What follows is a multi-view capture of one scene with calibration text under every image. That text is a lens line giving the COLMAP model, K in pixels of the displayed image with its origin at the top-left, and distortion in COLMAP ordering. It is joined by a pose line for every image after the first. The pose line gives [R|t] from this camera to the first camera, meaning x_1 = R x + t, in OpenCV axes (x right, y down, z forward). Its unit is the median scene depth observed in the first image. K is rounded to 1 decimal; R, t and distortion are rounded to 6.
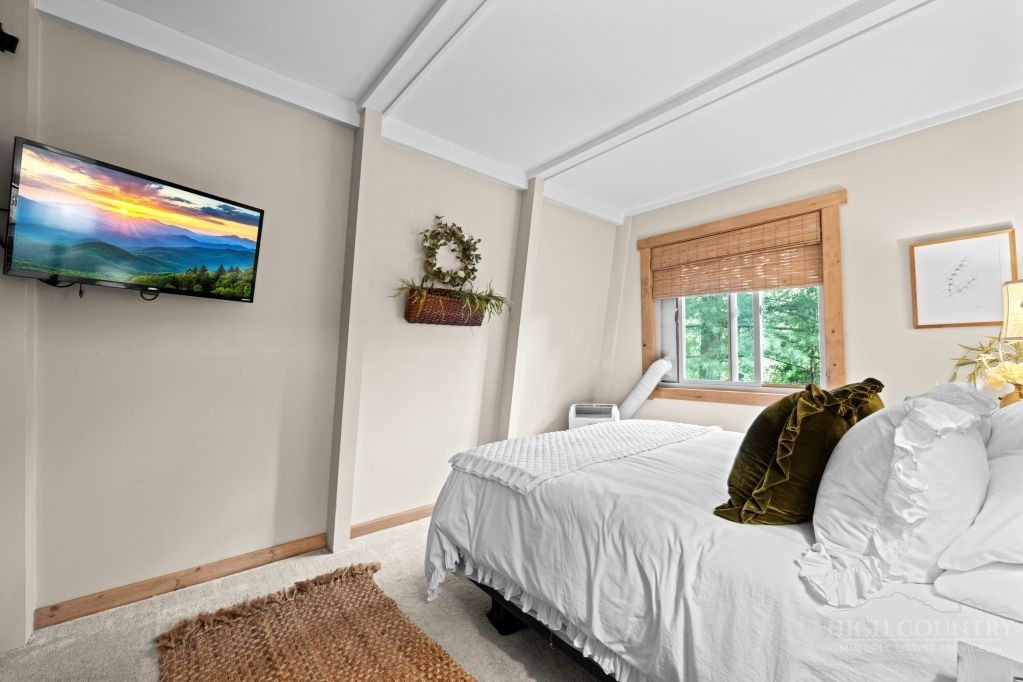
lens RADIAL K [[408.8, 0, 515.1], [0, 408.8, 344.8], [0, 0, 1]] dist [0.000924, 0.000048]
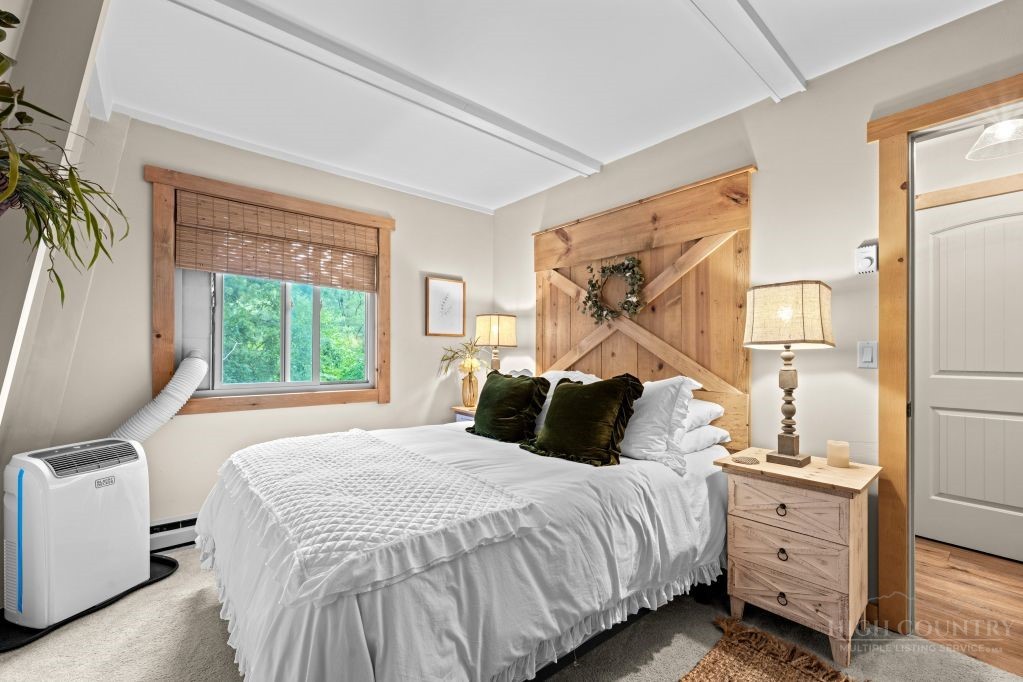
lens RADIAL K [[431.1, 0, 515.2], [0, 431.1, 349.2], [0, 0, 1]] dist [-0.001105, -0.000081]
pose [[0.010248, 0.010633, 0.999891, -0.456832], [-0.035469, 0.999318, -0.010263, 0.010813], [-0.999318, -0.035360, 0.010618, 0.576471]]
